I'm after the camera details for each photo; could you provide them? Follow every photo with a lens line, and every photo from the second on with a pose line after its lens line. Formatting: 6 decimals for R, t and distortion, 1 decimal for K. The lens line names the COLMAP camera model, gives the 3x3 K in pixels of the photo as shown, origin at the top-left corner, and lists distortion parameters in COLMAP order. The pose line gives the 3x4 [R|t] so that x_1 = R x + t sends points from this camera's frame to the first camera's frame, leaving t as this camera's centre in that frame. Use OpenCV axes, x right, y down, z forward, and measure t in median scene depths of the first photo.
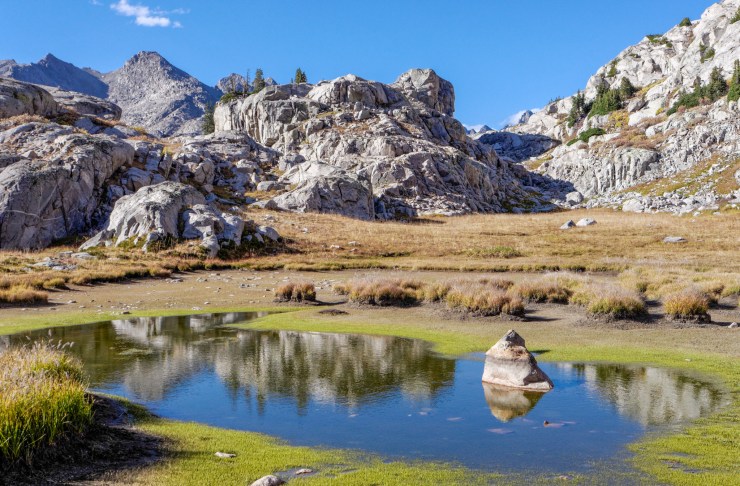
lens RADIAL K [[1043.1, 0, 370.0], [0, 1043.1, 243.0], [0, 0, 1]] dist [0.020535, -0.015250]
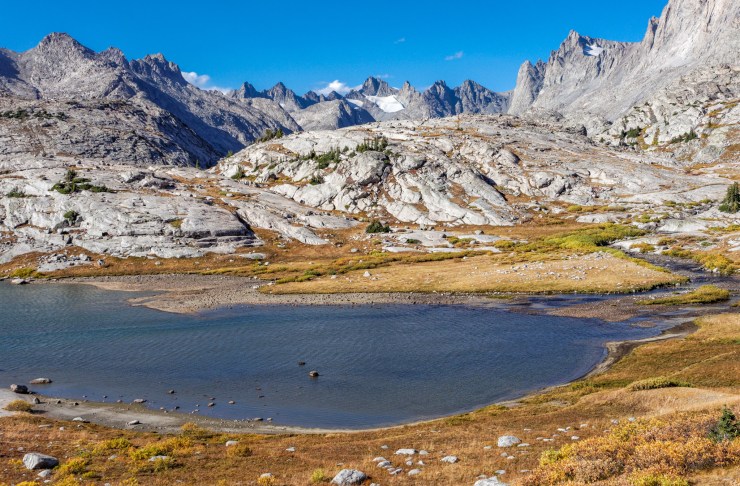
lens RADIAL K [[1043.1, 0, 370.0], [0, 1043.1, 243.0], [0, 0, 1]] dist [0.020535, -0.015250]
pose [[0.984627, -0.036672, 0.170776, -0.111596], [0.030116, 0.998712, 0.040823, 0.005344], [-0.172054, -0.035053, 0.984464, -0.204317]]
